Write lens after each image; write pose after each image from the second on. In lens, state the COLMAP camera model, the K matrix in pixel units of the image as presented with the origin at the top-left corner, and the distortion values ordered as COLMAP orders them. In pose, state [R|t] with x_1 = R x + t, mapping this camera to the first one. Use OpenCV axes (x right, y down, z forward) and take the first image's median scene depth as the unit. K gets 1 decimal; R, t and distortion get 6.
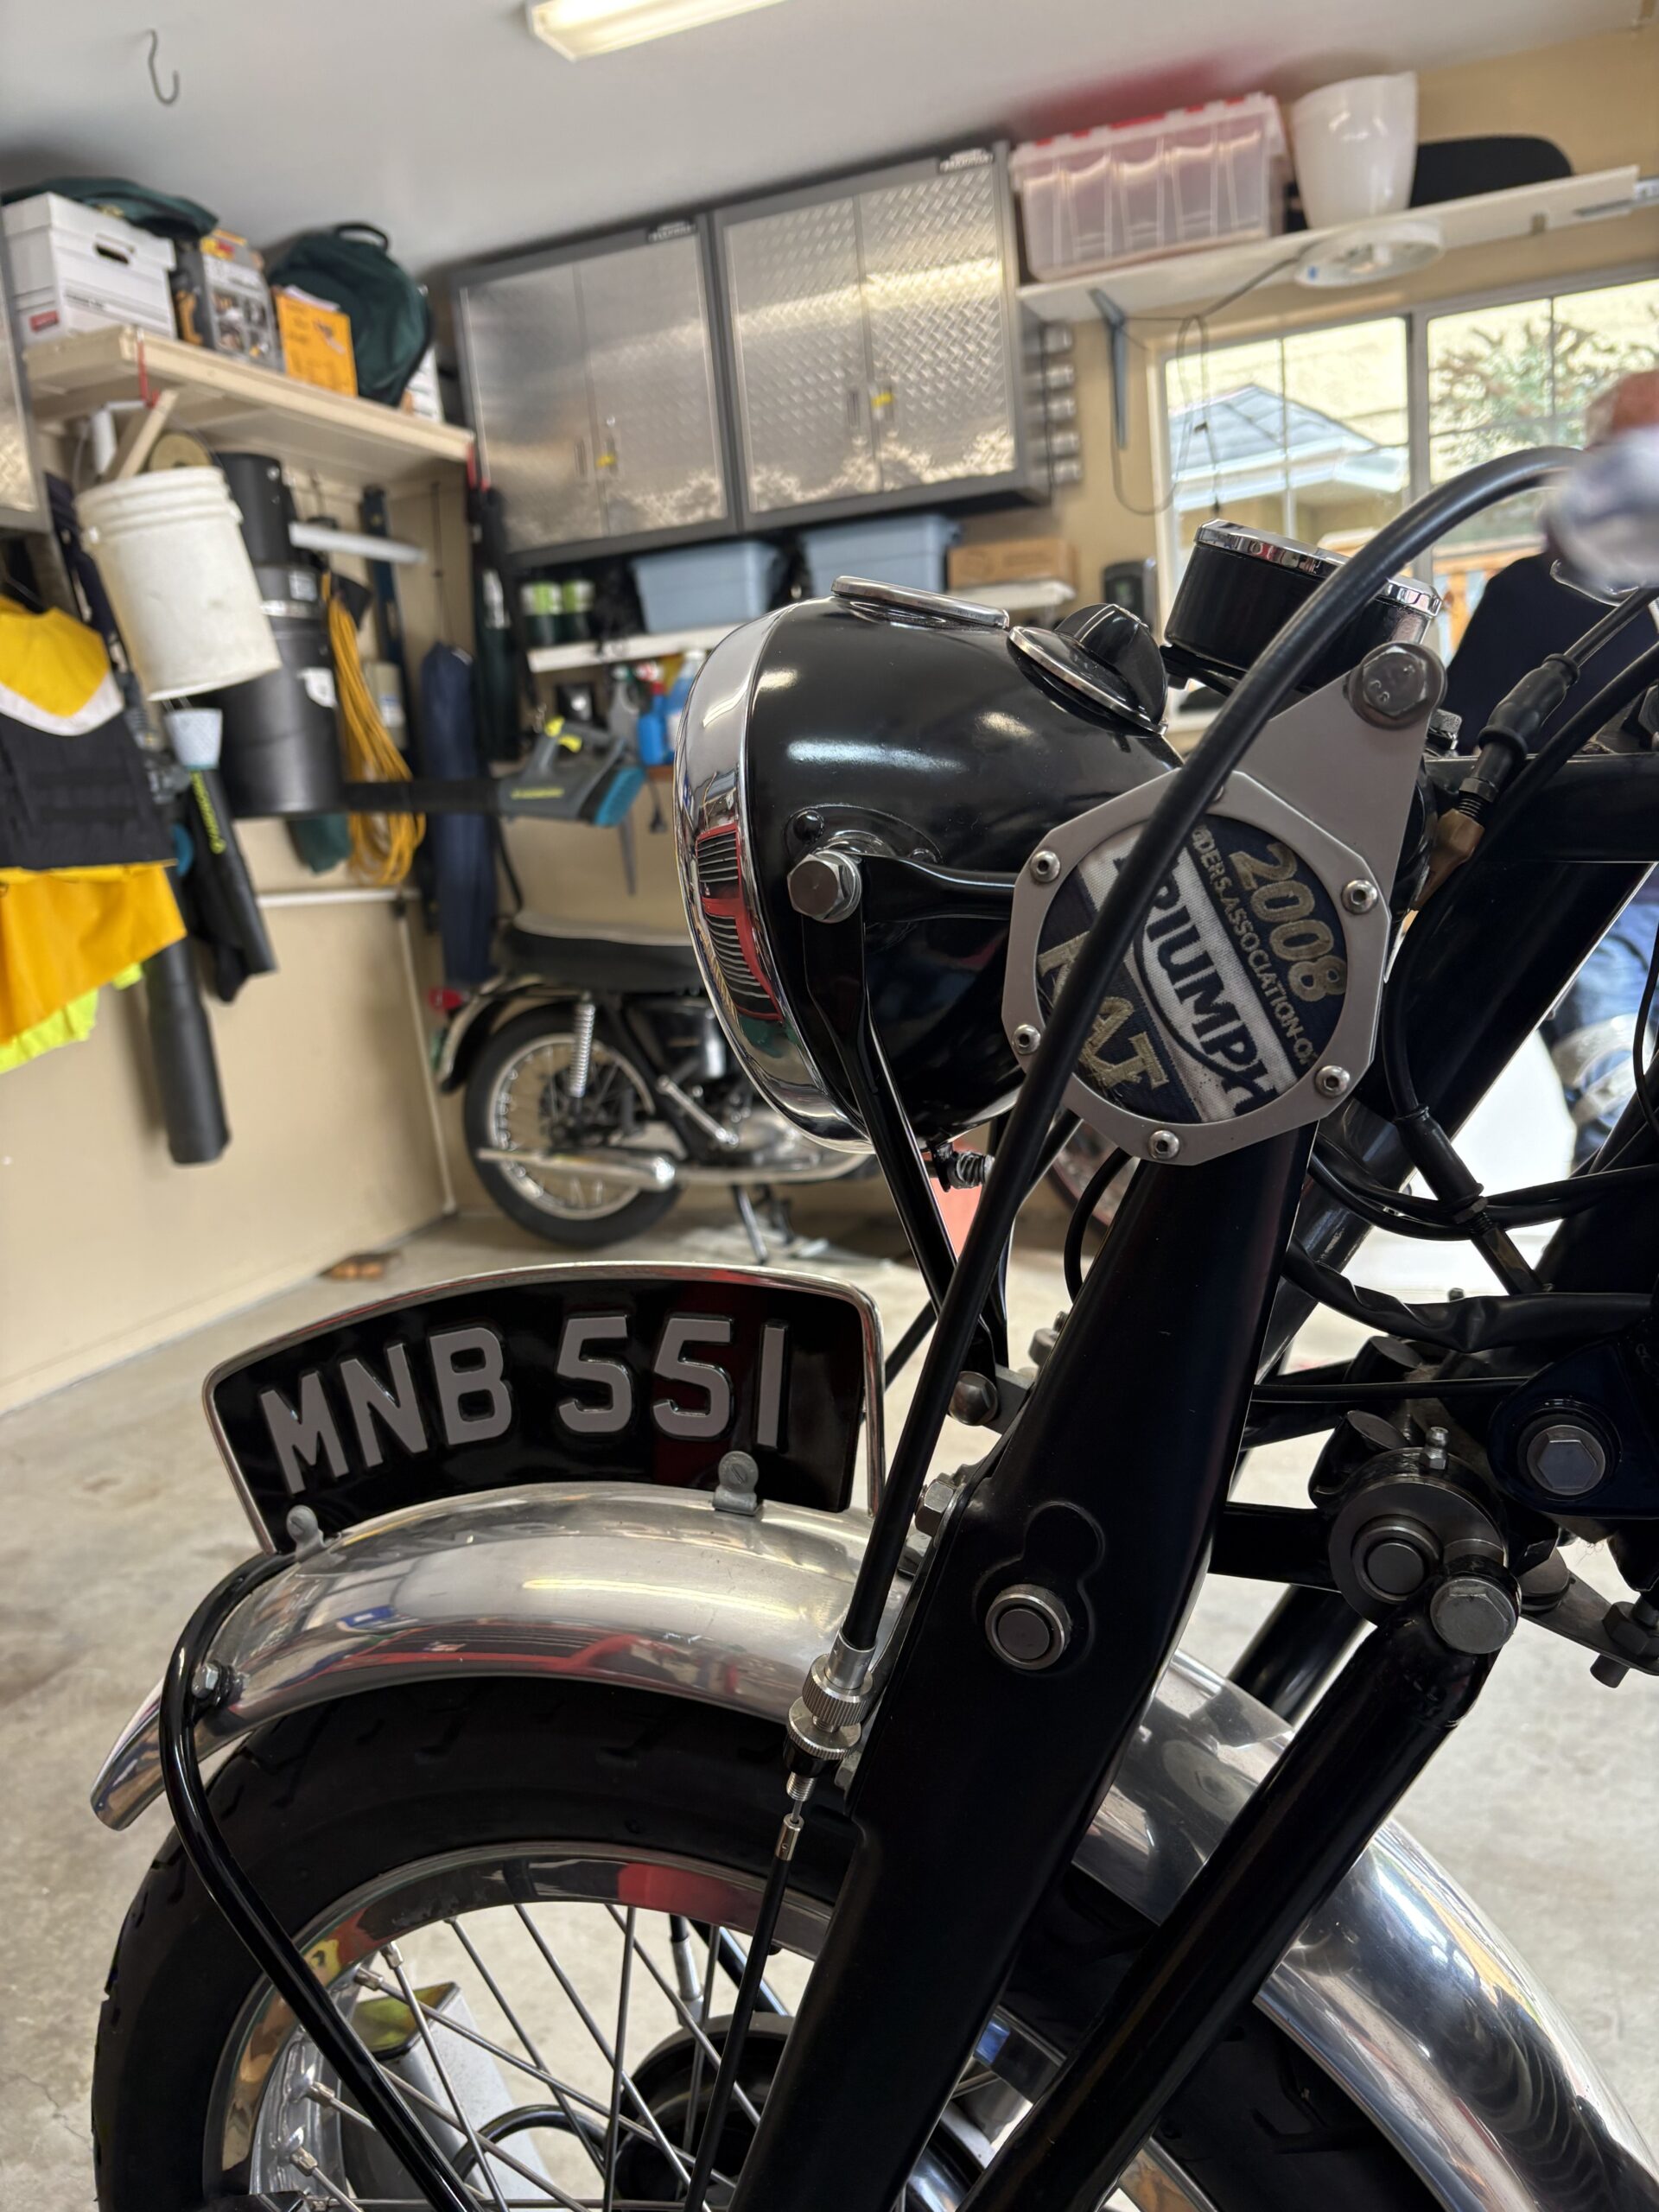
lens RADIAL K [[1689.4, 0, 843.2], [0, 1689.4, 1121.0], [0, 0, 1]] dist [0.027203, -0.023608]
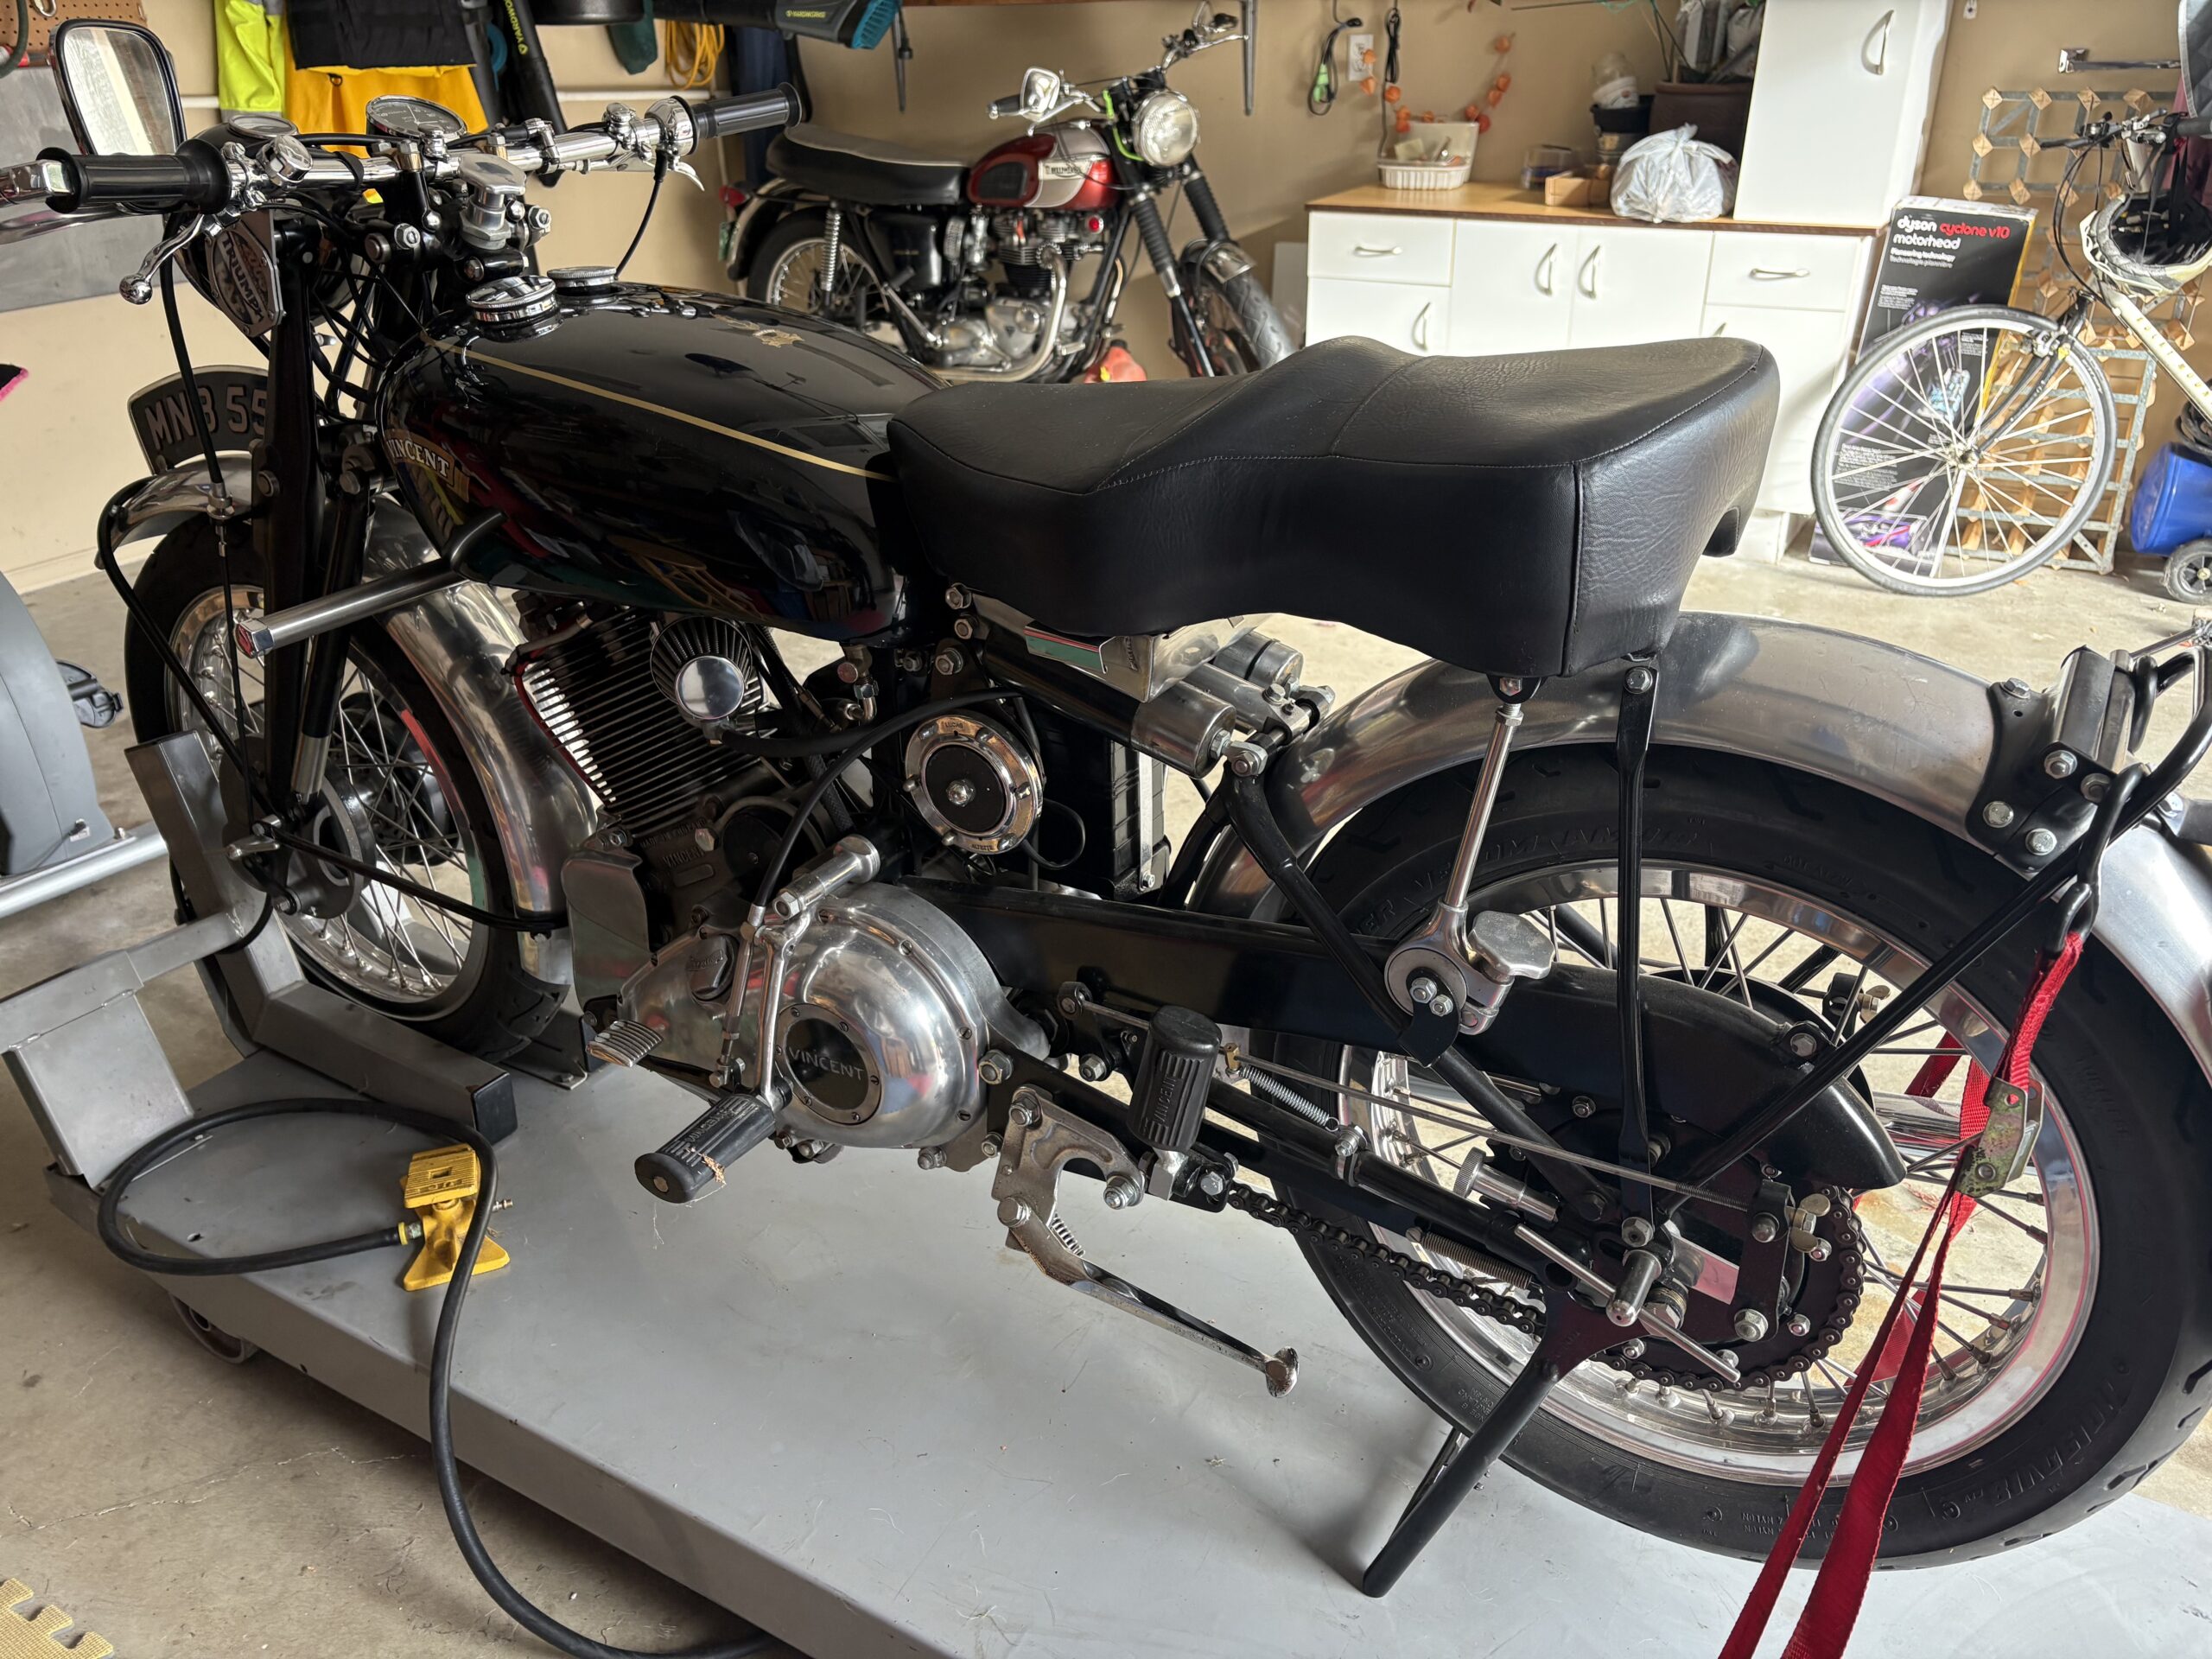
lens RADIAL K [[1689.4, 0, 1093.2], [0, 1689.4, 836.8], [0, 0, 1]] dist [0.027203, -0.023608]
pose [[0.982301, 0.134674, -0.130186, 0.247217], [-0.091533, 0.951515, 0.293669, -0.018225], [0.163423, -0.276555, 0.947001, -0.228531]]
